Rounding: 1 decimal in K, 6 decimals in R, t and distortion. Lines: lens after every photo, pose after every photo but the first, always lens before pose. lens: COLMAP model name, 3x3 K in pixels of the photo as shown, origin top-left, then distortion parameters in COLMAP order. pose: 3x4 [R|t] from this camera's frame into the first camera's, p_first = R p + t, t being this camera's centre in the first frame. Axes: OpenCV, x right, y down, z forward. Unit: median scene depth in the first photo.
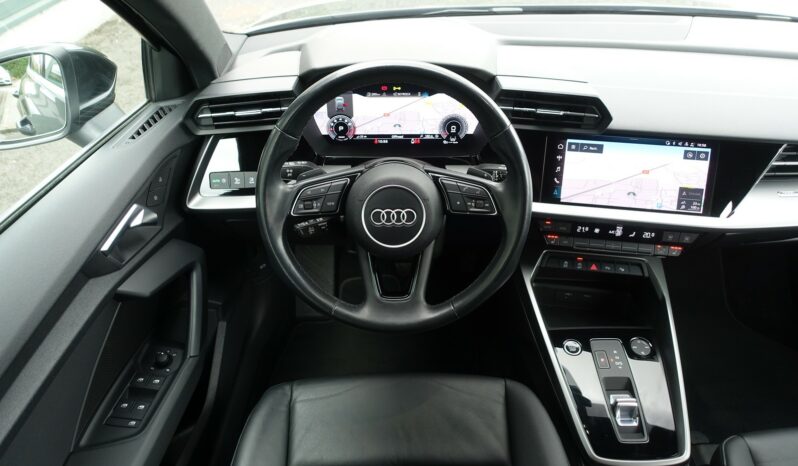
lens RADIAL K [[547.4, 0, 400.3], [0, 547.4, 231.7], [0, 0, 1]] dist [-0.006990, 0.009197]
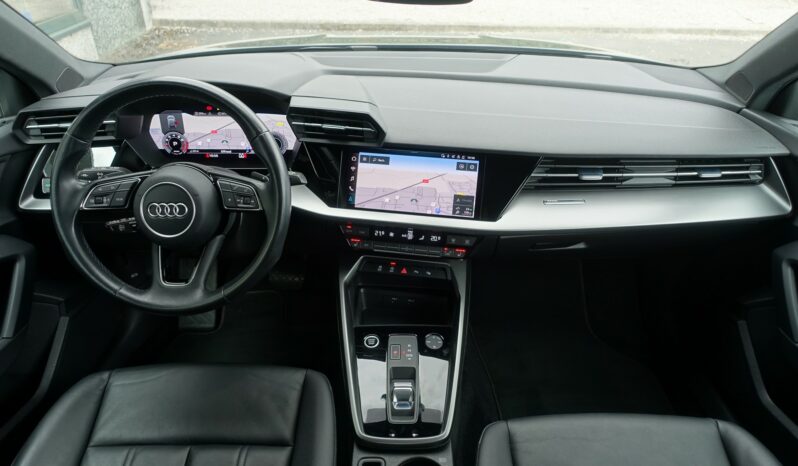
lens RADIAL K [[547.4, 0, 400.6], [0, 547.4, 229.6], [0, 0, 1]] dist [-0.006990, 0.009197]
pose [[0.999923, 0.011756, -0.003878, 0.392429], [-0.012053, 0.996034, -0.088150, 0.088712], [0.002826, 0.088190, 0.996100, -0.116260]]
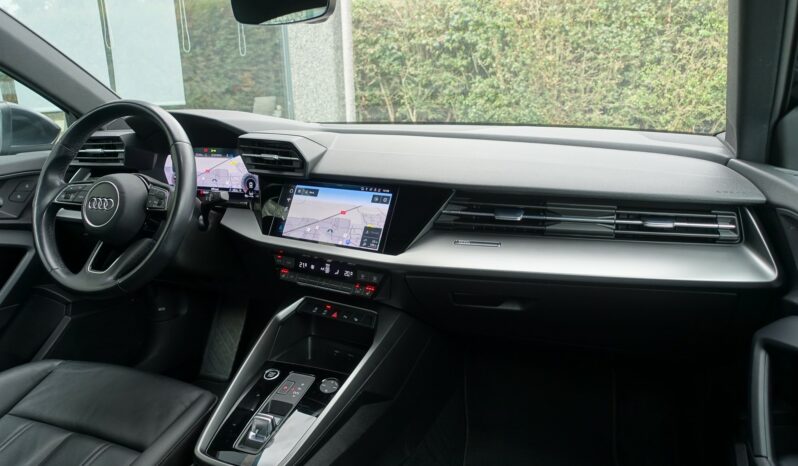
lens RADIAL K [[547.4, 0, 399.9], [0, 547.4, 230.2], [0, 0, 1]] dist [-0.006990, 0.009197]
pose [[0.924144, 0.079303, -0.373724, 0.952317], [-0.207530, 0.925514, -0.316790, 0.248346], [0.320764, 0.370318, 0.871765, 0.071418]]
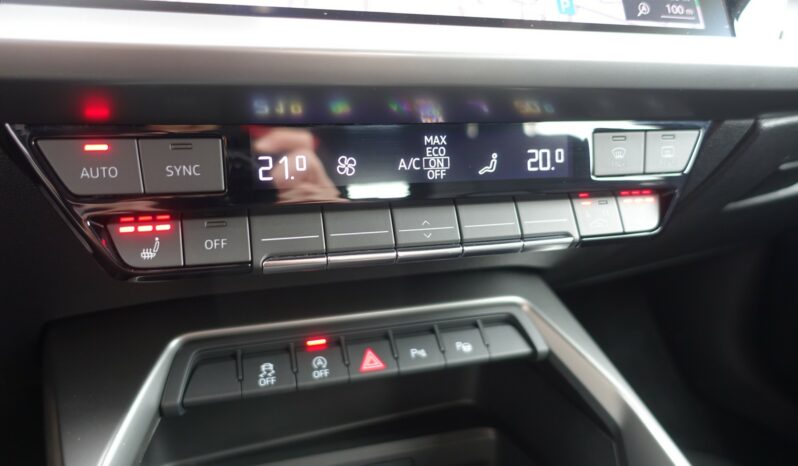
lens RADIAL K [[547.4, 0, 401.4], [0, 547.4, 230.8], [0, 0, 1]] dist [-0.006990, 0.009197]
pose [[0.894370, -0.106798, 0.434392, 0.288815], [0.233908, 0.939398, -0.250636, 0.084798], [-0.381300, 0.325769, 0.865150, 0.832643]]
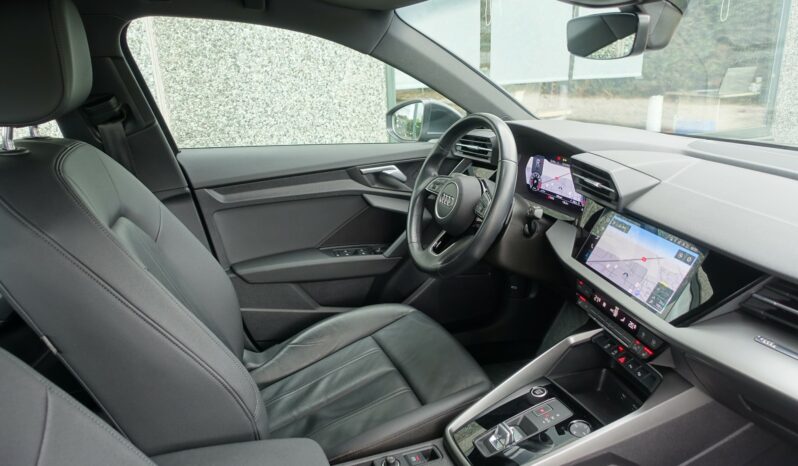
lens RADIAL K [[547.4, 0, 400.1], [0, 547.4, 229.6], [0, 0, 1]] dist [-0.006990, 0.009197]
pose [[0.355831, 0.275274, -0.893089, 1.148455], [-0.527013, 0.848296, 0.051491, 0.029559], [0.771778, 0.452348, 0.446923, 0.166890]]
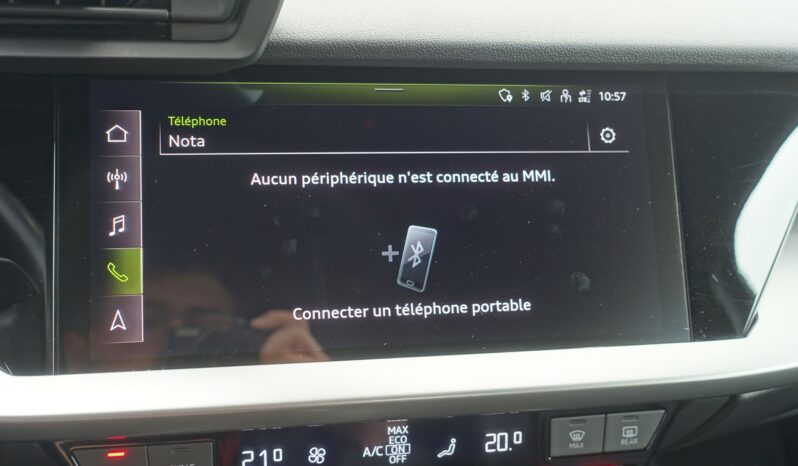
lens RADIAL K [[946.0, 0, 395.9], [0, 946.0, 235.7], [0, 0, 1]] dist [0.000285, 0.000000]
pose [[0.929266, -0.080039, 0.360637, 0.250480], [0.165475, 0.963013, -0.212658, -0.000972], [-0.330278, 0.257292, 0.908140, 0.579850]]
